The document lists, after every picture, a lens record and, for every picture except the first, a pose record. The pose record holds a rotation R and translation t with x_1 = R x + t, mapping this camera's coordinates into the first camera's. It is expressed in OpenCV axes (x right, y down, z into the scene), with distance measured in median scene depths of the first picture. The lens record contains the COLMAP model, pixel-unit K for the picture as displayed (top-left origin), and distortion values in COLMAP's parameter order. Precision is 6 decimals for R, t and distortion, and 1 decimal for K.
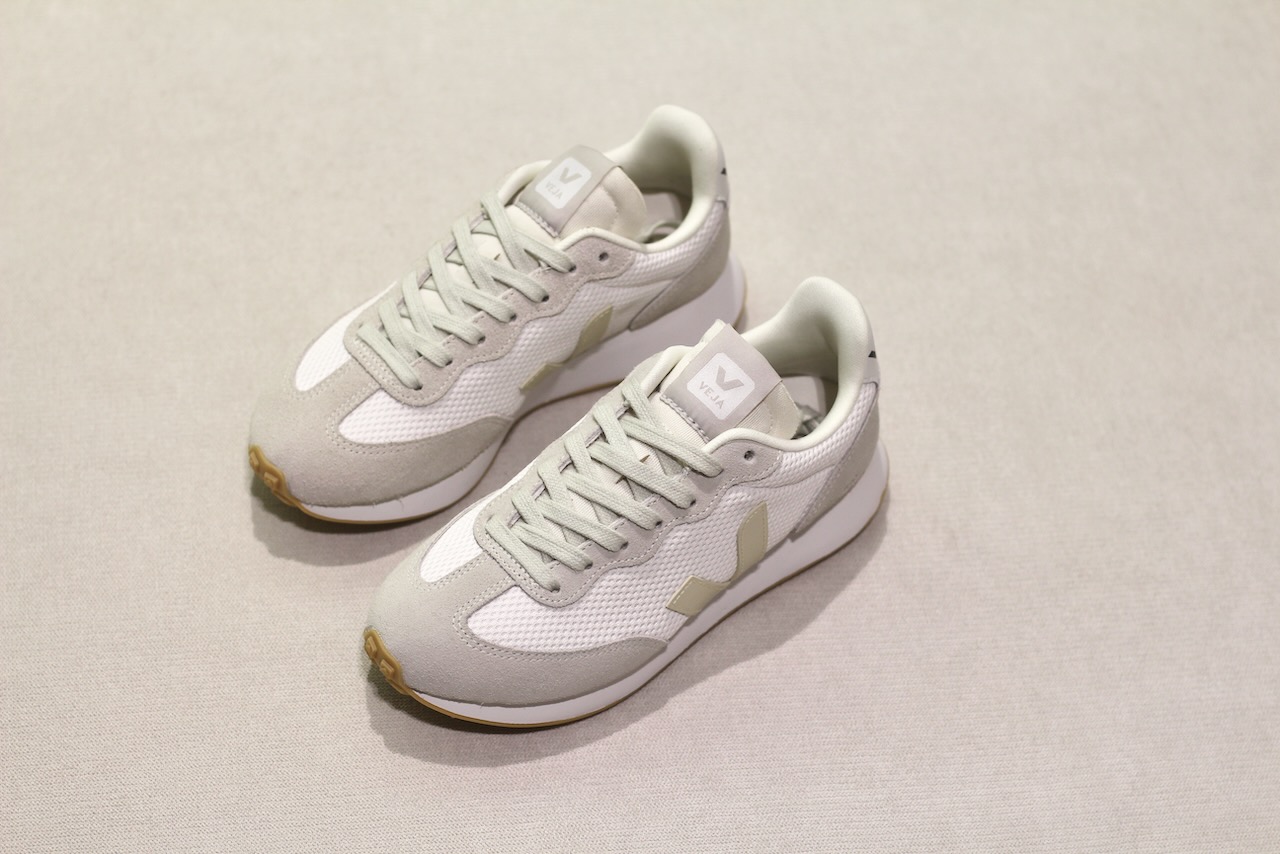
lens RADIAL K [[3060.1, 0, 640.0], [0, 3060.1, 427.0], [0, 0, 1]] dist [-0.070278, -0.107412]
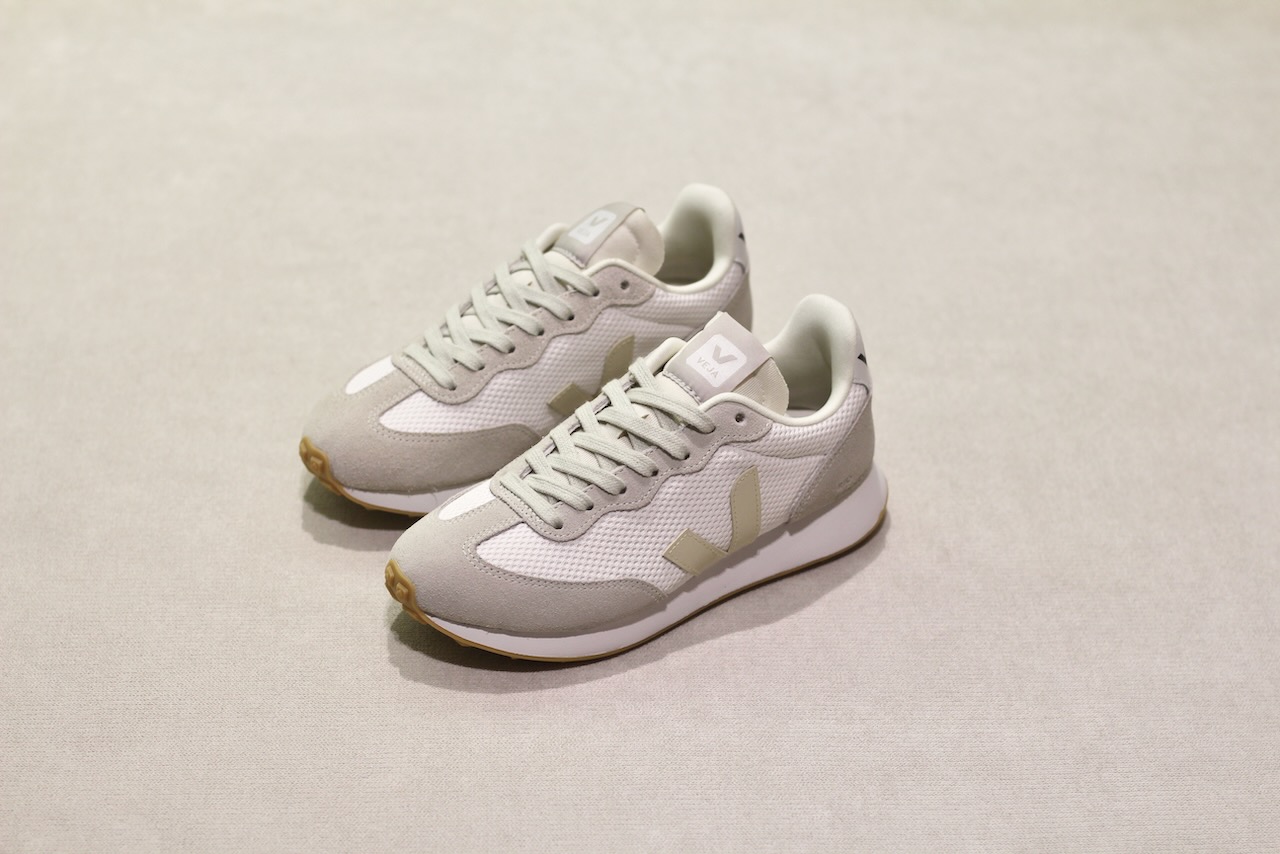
lens RADIAL K [[3060.1, 0, 640.0], [0, 3060.1, 427.0], [0, 0, 1]] dist [-0.070278, -0.107412]
pose [[0.995992, 0.003459, -0.089376, 0.094428], [-0.028279, 0.960173, -0.277972, 0.307101], [0.084855, 0.279386, 0.956422, -0.053572]]
